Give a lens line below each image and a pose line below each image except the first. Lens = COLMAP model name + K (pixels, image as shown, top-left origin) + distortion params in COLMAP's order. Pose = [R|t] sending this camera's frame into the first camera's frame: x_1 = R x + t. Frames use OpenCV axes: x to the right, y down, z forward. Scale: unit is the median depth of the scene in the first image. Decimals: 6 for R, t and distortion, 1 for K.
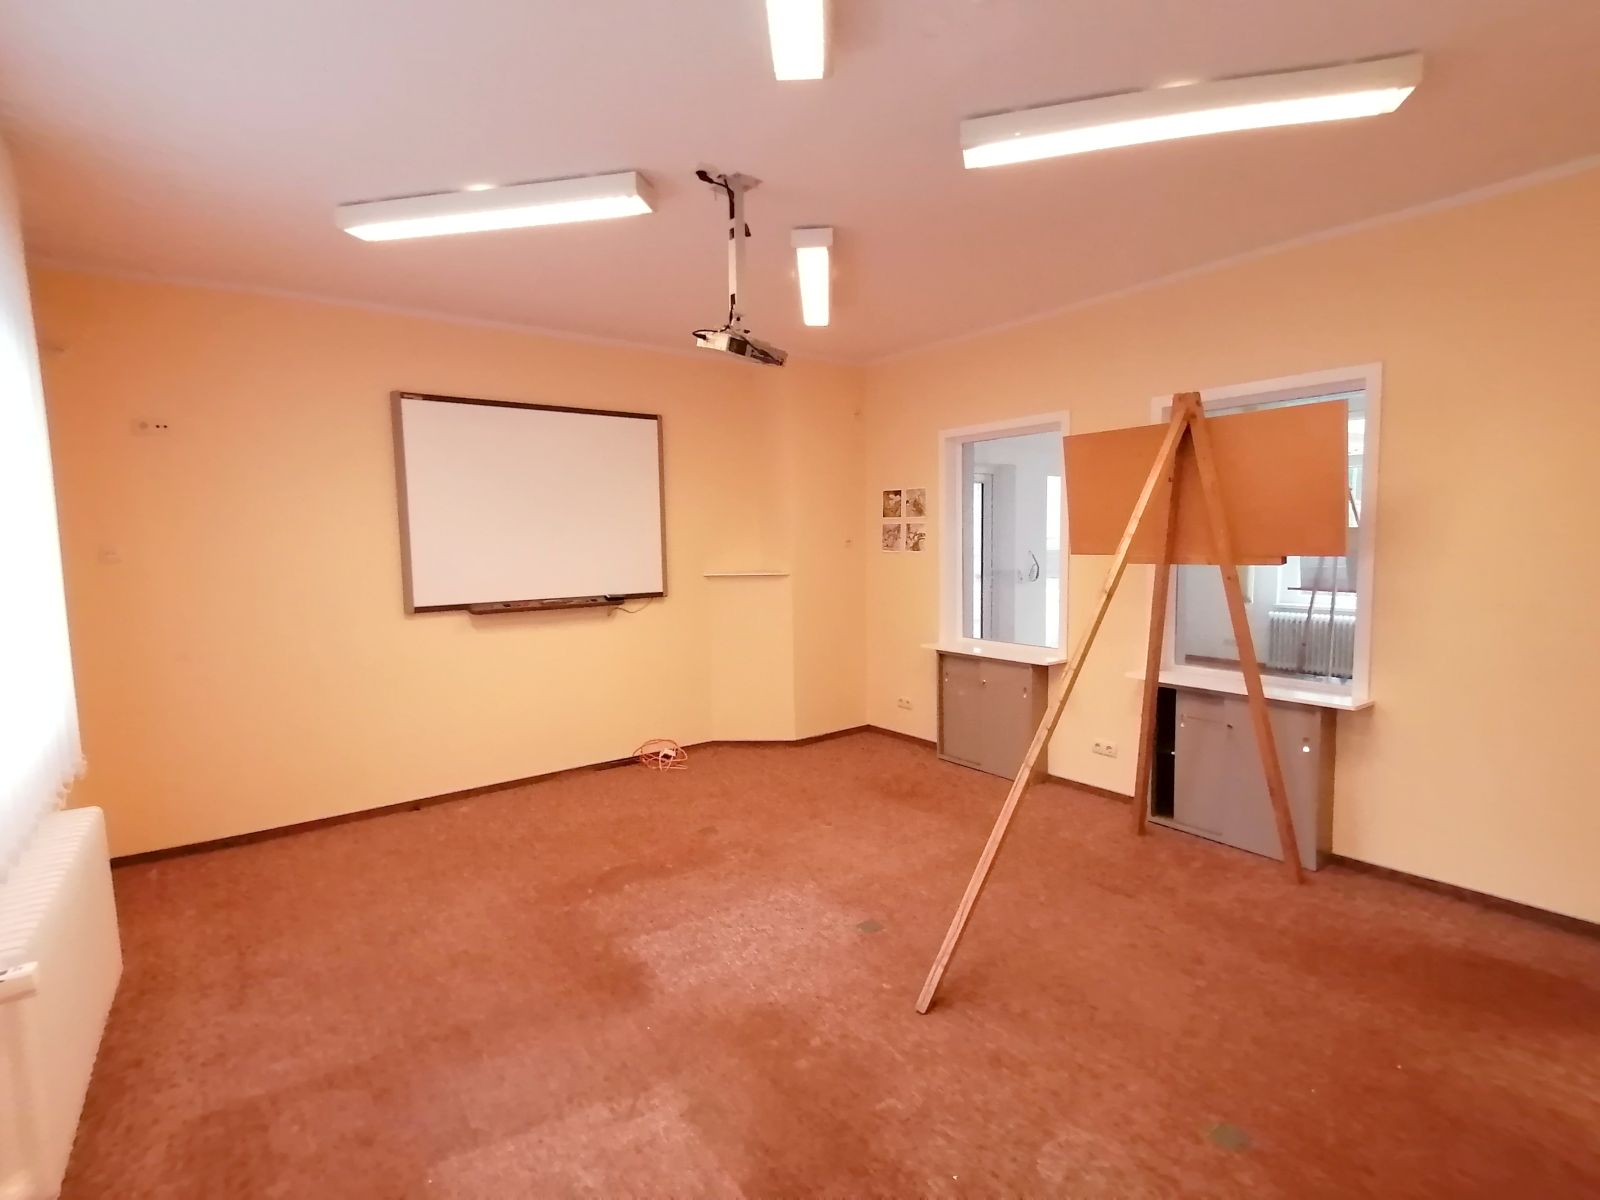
lens RADIAL K [[782.1, 0, 799.2], [0, 782.1, 594.5], [0, 0, 1]] dist [0.029367, -0.001696]
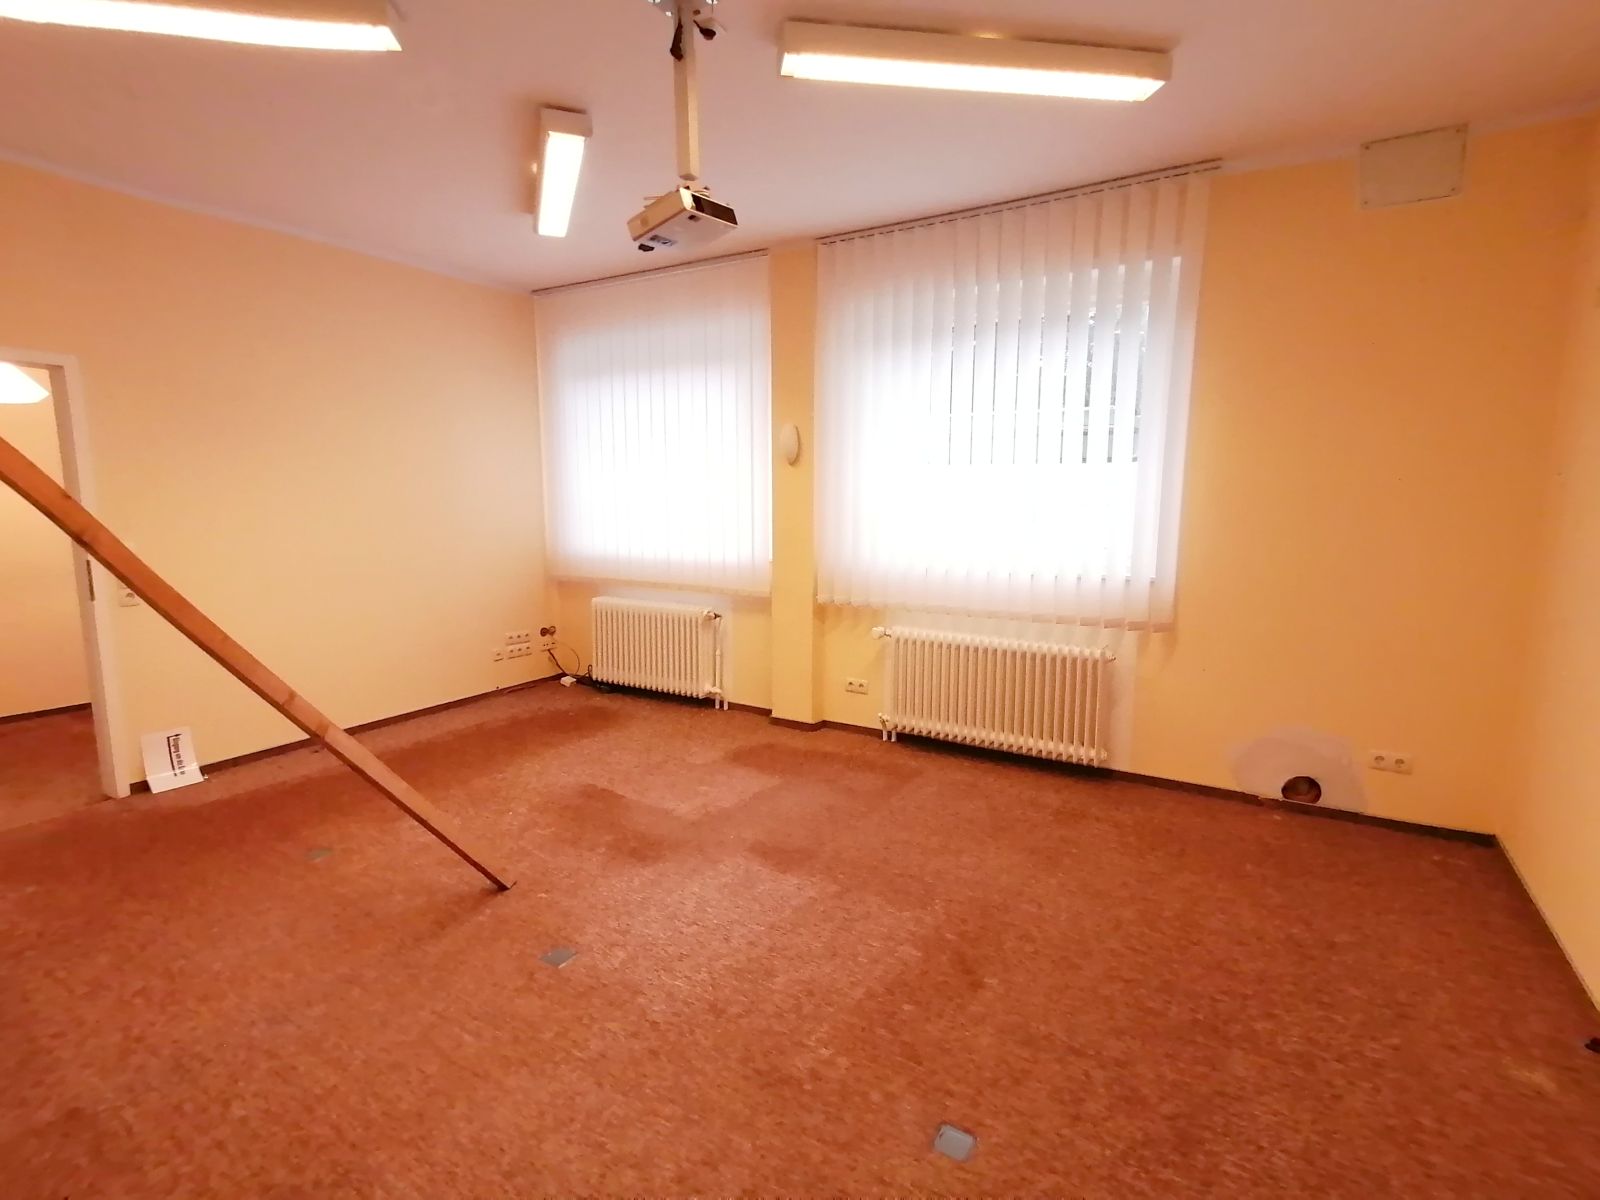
lens RADIAL K [[782.1, 0, 799.2], [0, 782.1, 594.5], [0, 0, 1]] dist [0.029367, -0.001696]
pose [[-0.923951, 0.072177, -0.375639, 0.117178], [-0.011289, 0.976463, 0.215389, -0.094940], [0.382344, 0.203250, -0.901389, 1.454872]]
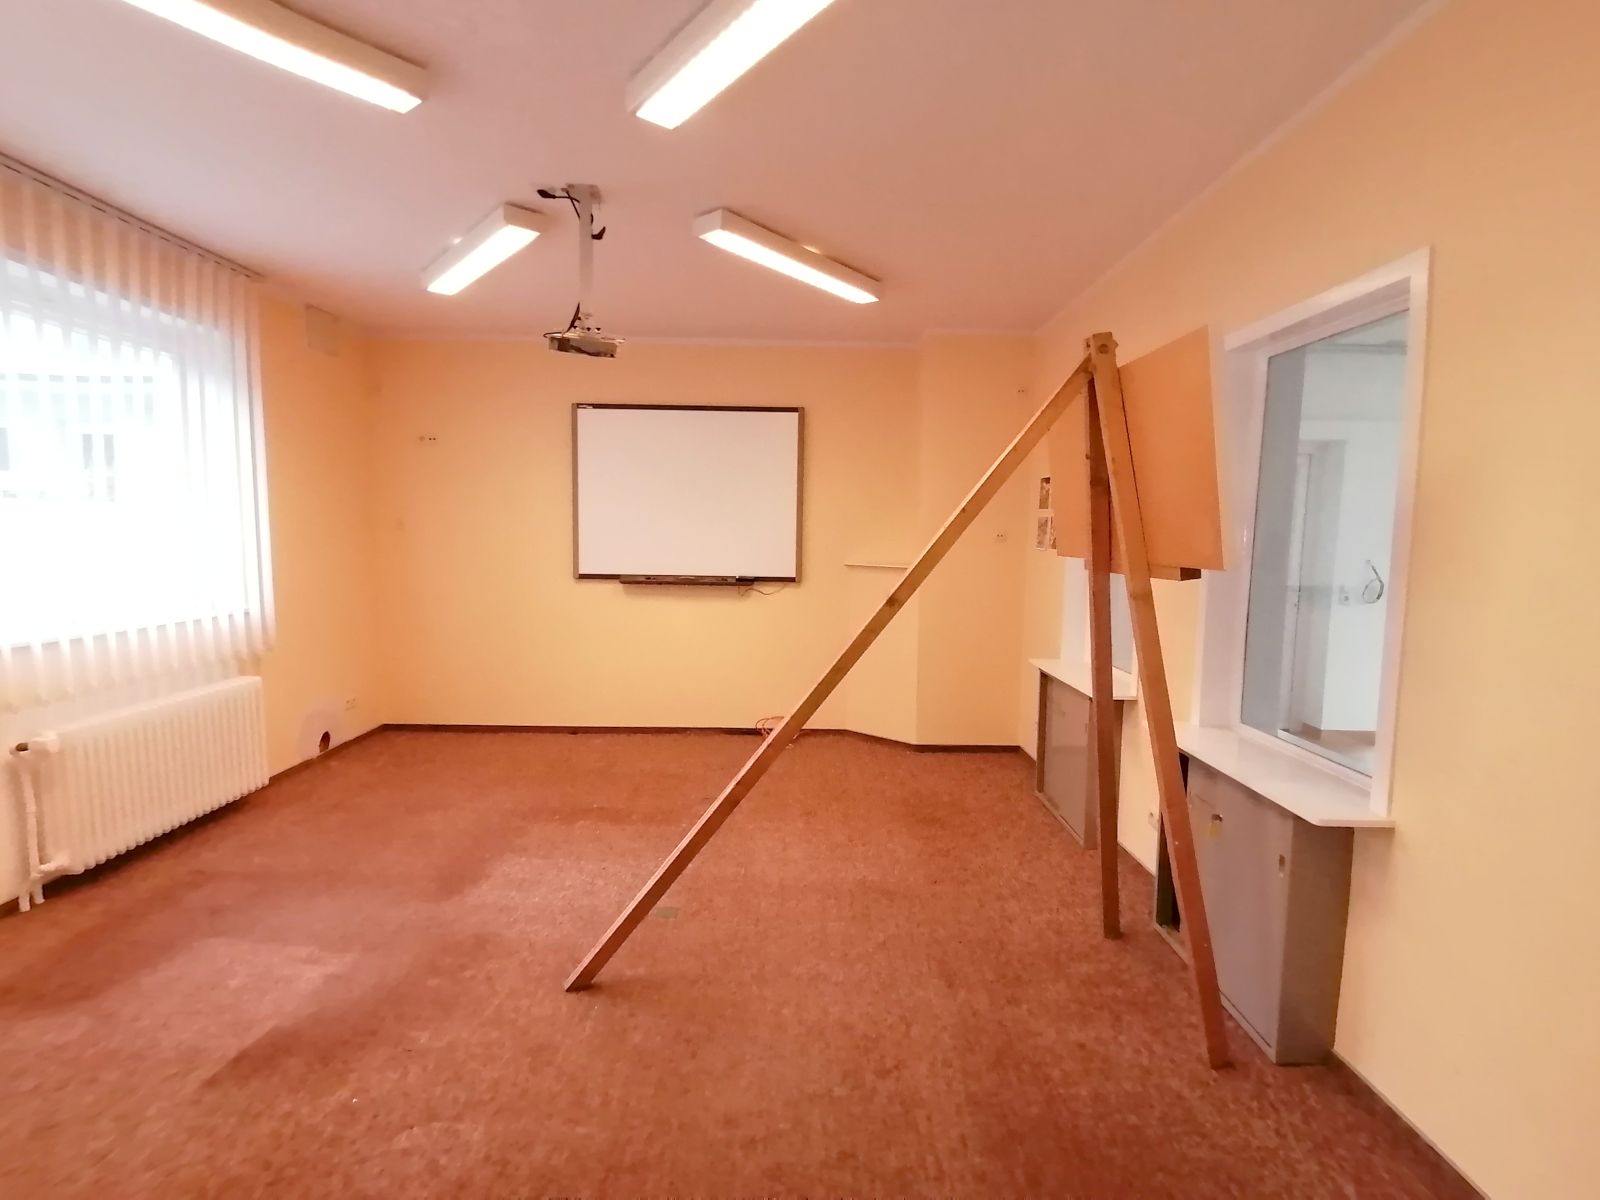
lens RADIAL K [[778.8, 0, 799.7], [0, 778.8, 585.6], [0, 0, 1]] dist [0.059754, -0.040723]
pose [[0.806122, 0.069925, -0.587603, 0.649051], [-0.074729, 0.997073, 0.016133, -0.014028], [0.587012, 0.030906, 0.808988, 0.235801]]
